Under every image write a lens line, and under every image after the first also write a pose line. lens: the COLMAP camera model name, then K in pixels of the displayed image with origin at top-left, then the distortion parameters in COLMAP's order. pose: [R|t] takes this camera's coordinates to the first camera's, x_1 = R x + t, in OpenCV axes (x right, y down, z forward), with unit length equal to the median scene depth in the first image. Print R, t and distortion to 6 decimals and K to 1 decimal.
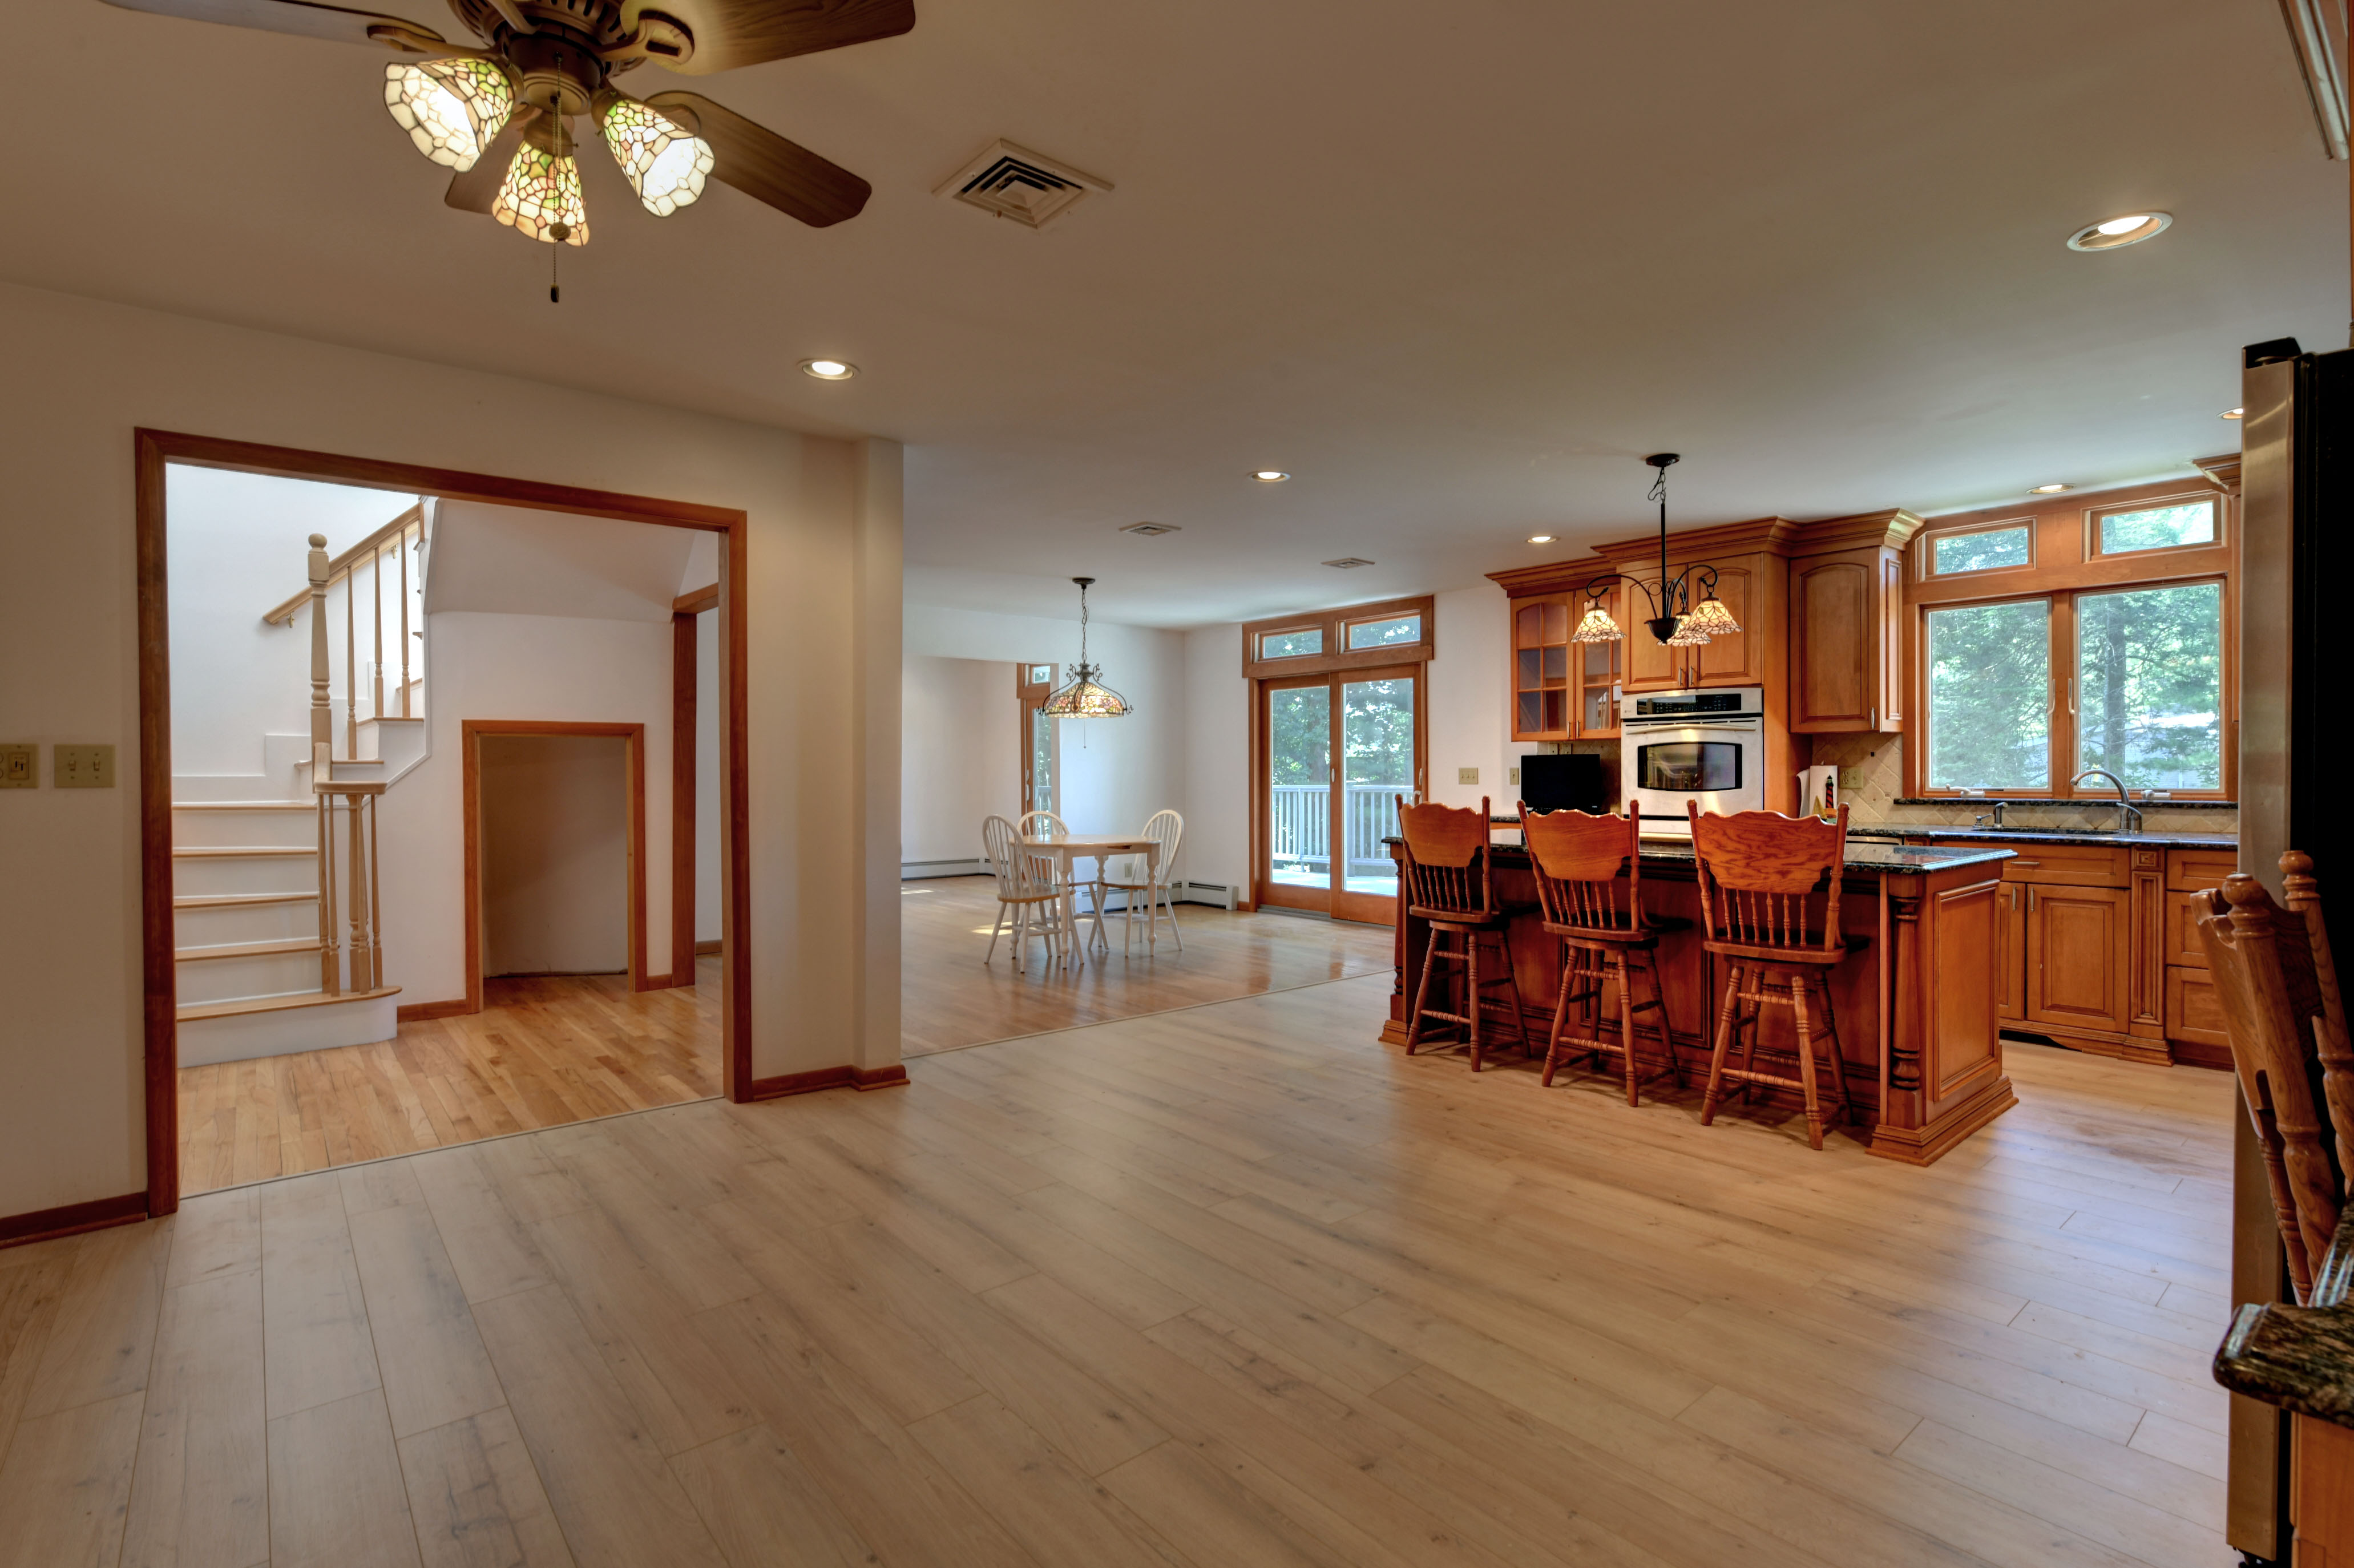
lens RADIAL K [[1114.8, 0, 1184.1], [0, 1114.8, 781.7], [0, 0, 1]] dist [-0.007475, -0.000995]
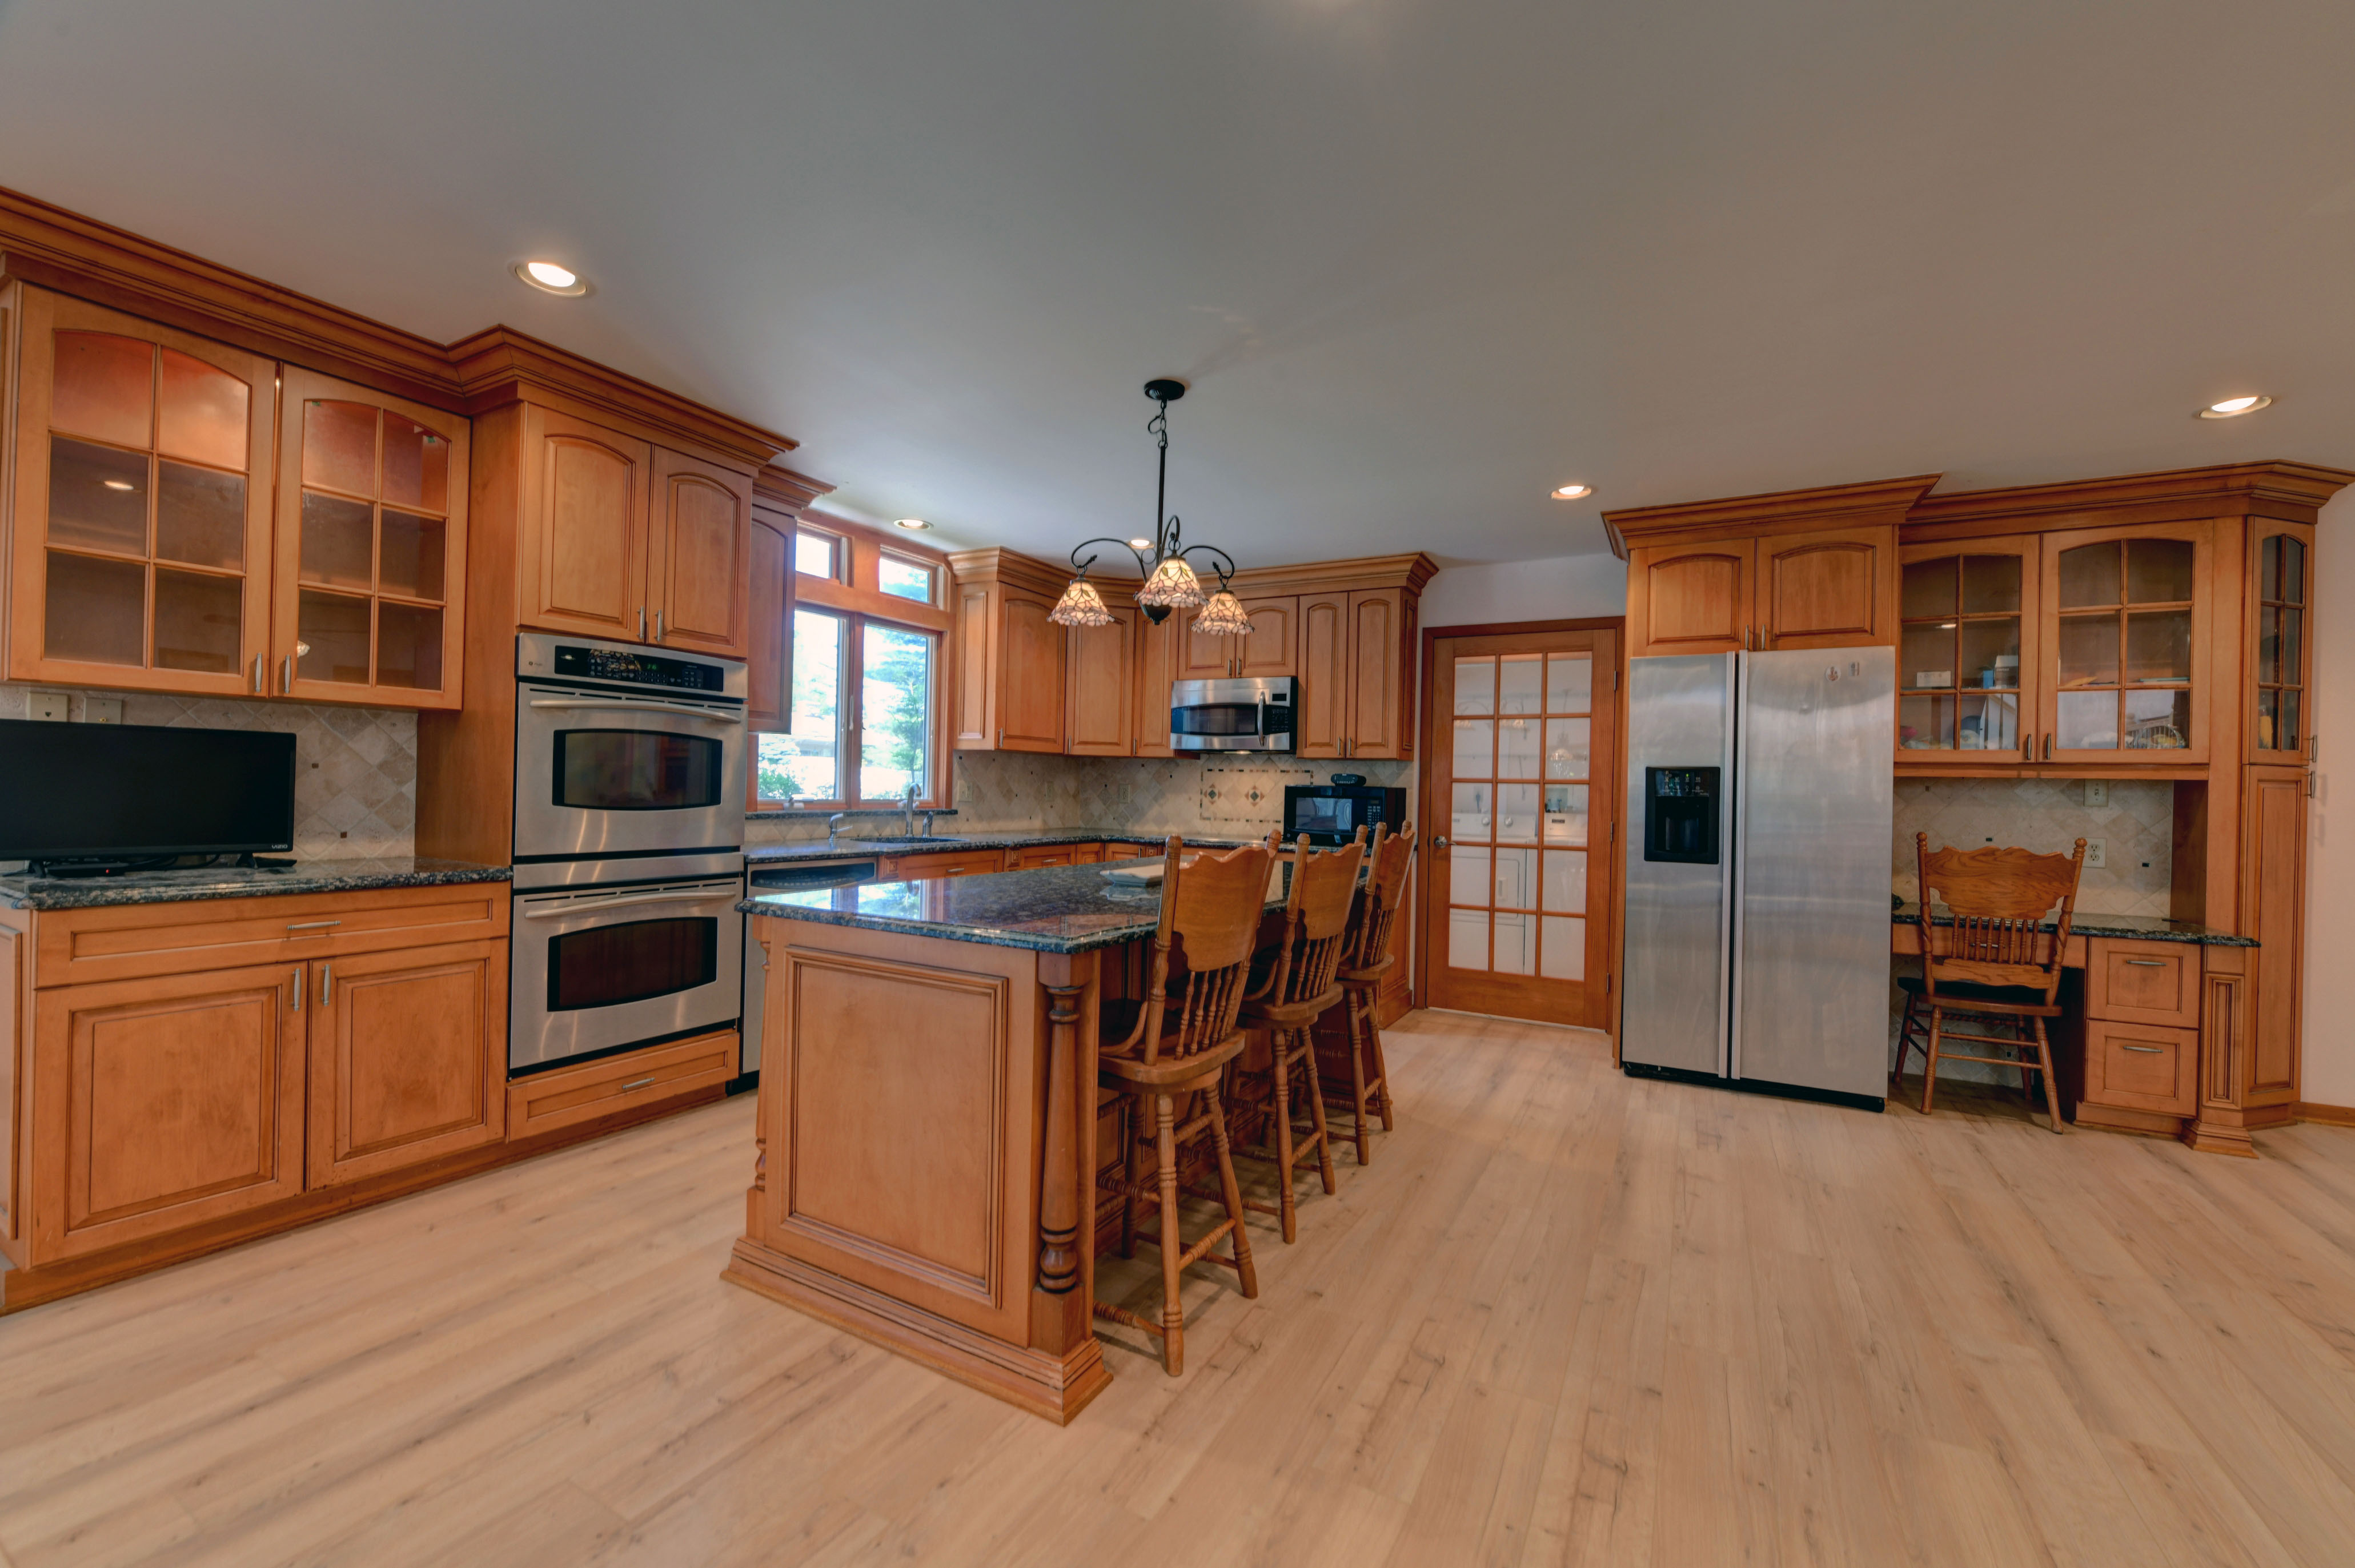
lens RADIAL K [[930.6, 0, 1189.9], [0, 930.6, 784.7], [0, 0, 1]] dist [-0.007988, -0.000406]
pose [[-0.360360, 0.000838, 0.932813, -0.157925], [-0.012236, 0.999909, -0.005625, -0.007192], [-0.932733, -0.013441, -0.360318, 1.028170]]
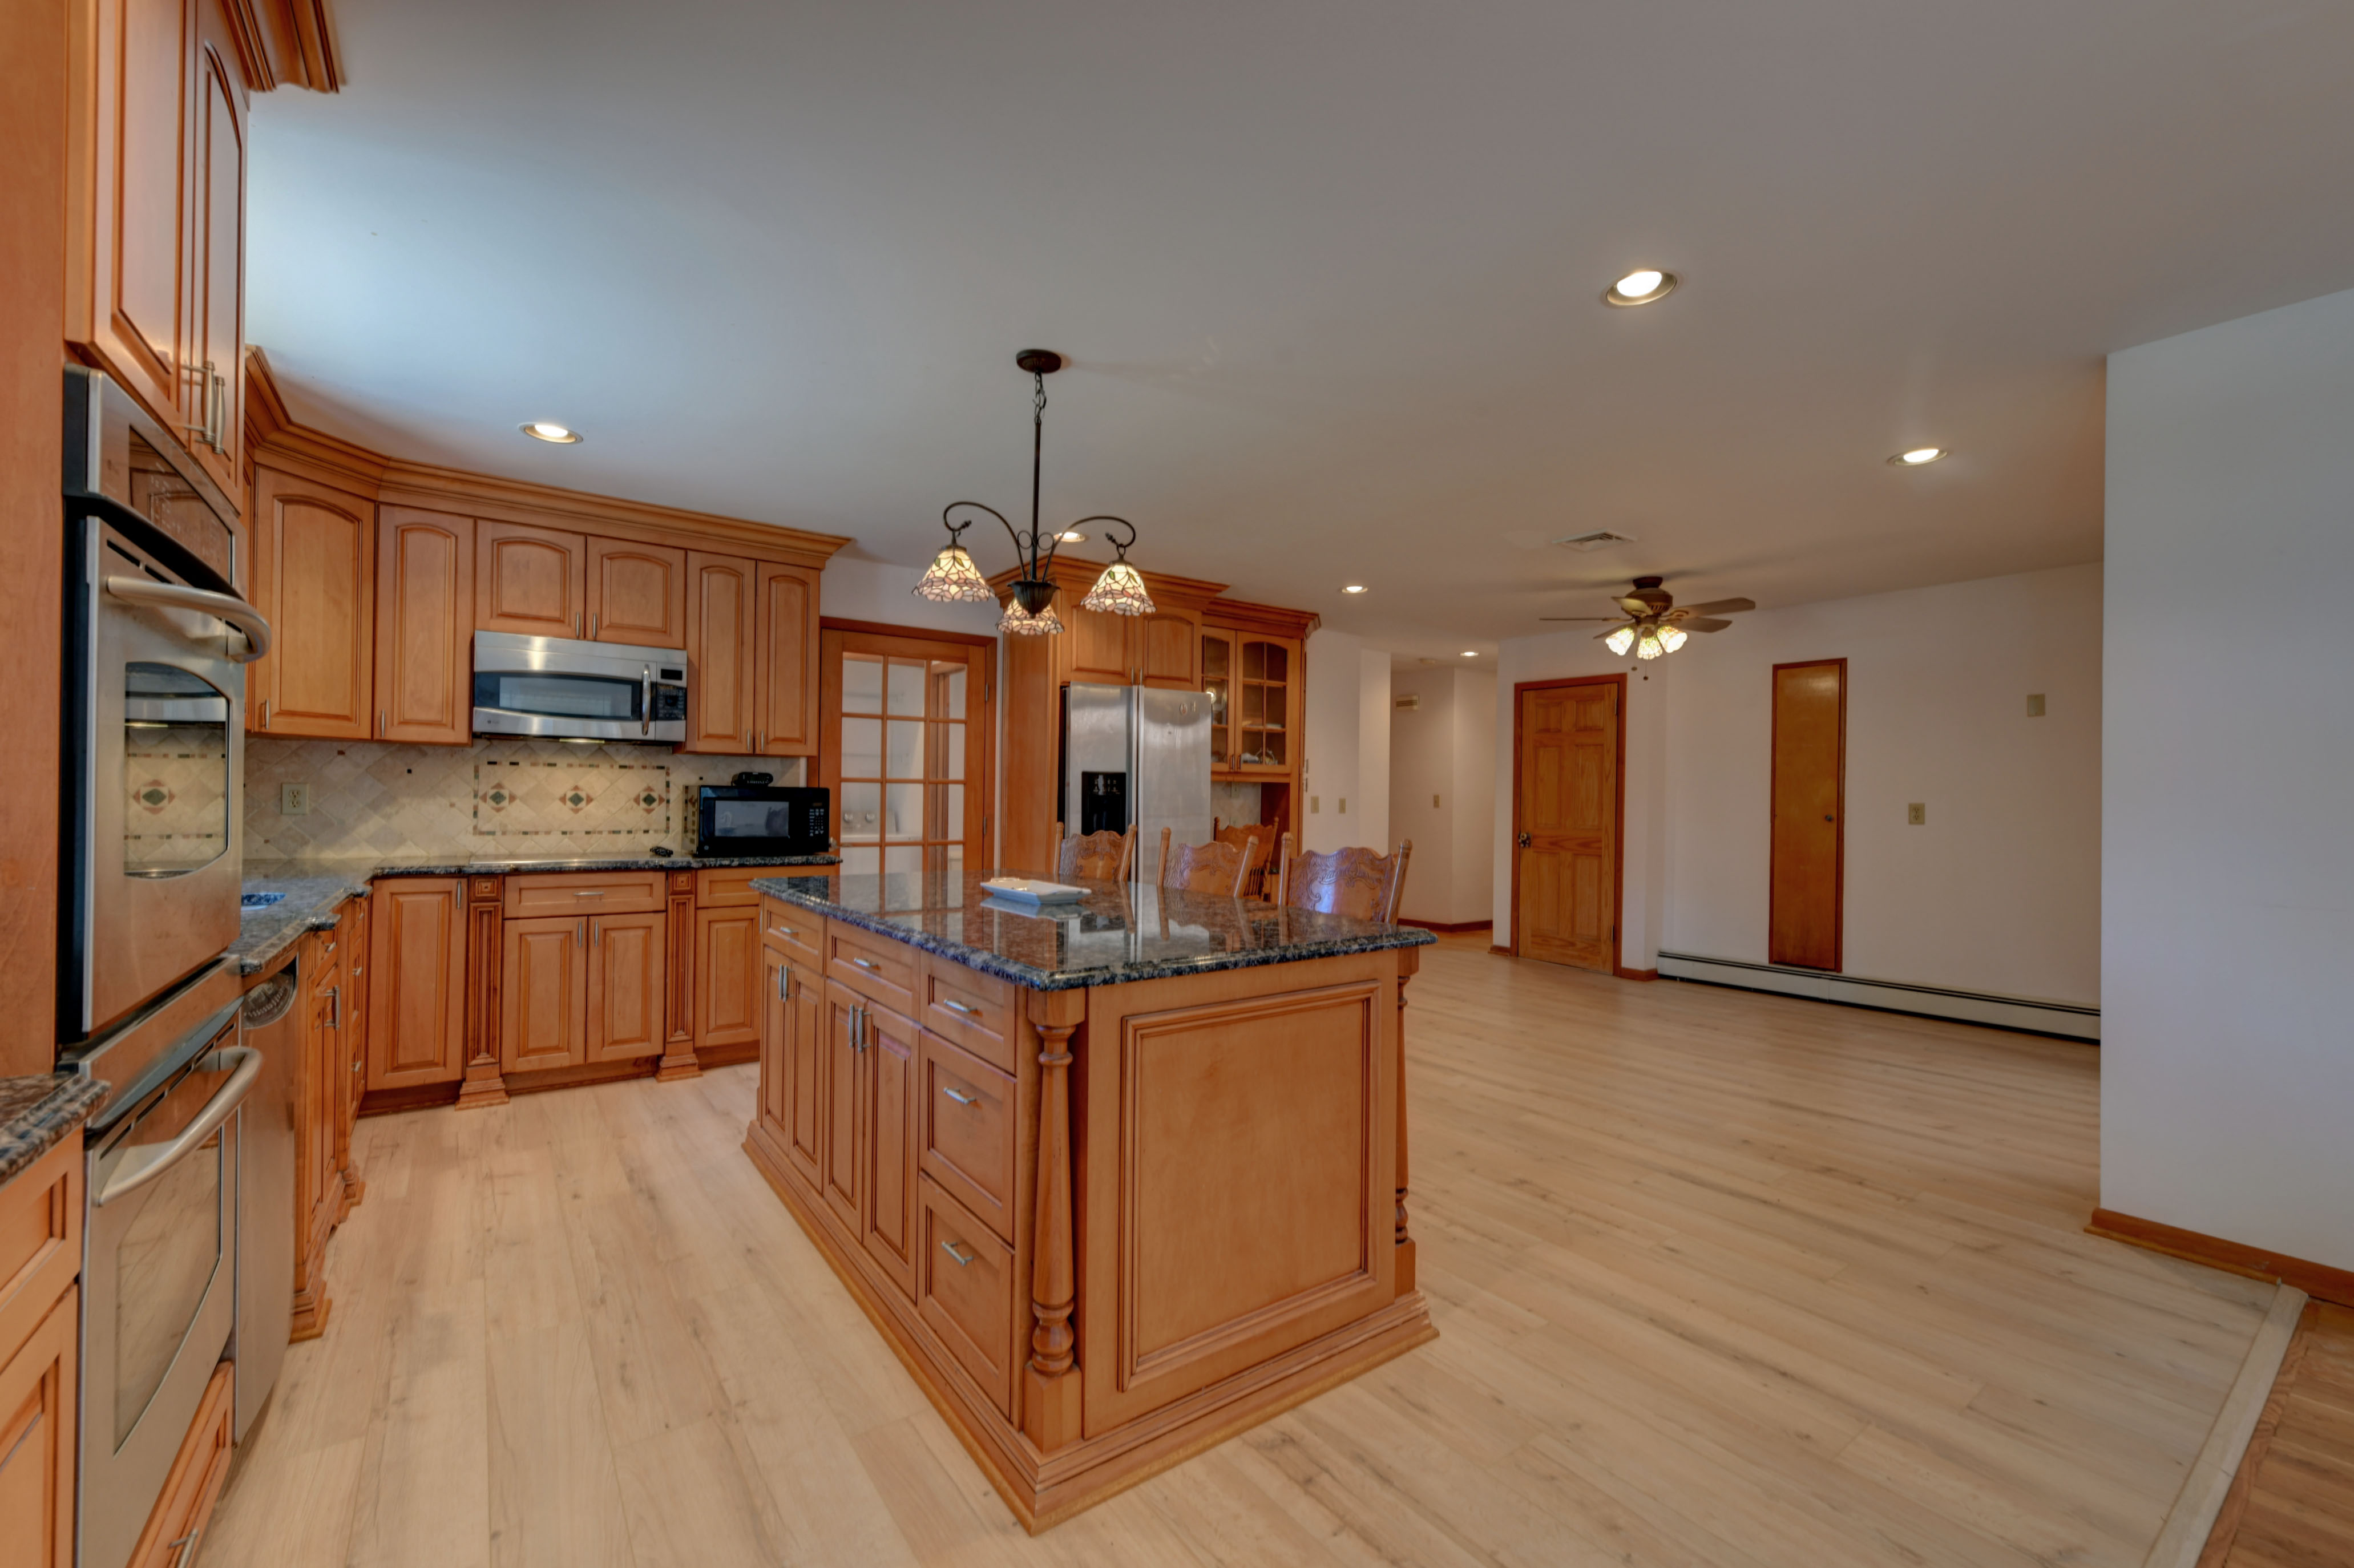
lens RADIAL K [[960.6, 0, 1180.8], [0, 960.6, 796.0], [0, 0, 1]] dist [-0.002325, -0.000479]
pose [[-0.997642, -0.007682, 0.068201, 0.249718], [-0.007246, 0.999952, 0.006640, -0.013184], [-0.068249, 0.006131, -0.997649, 1.364195]]
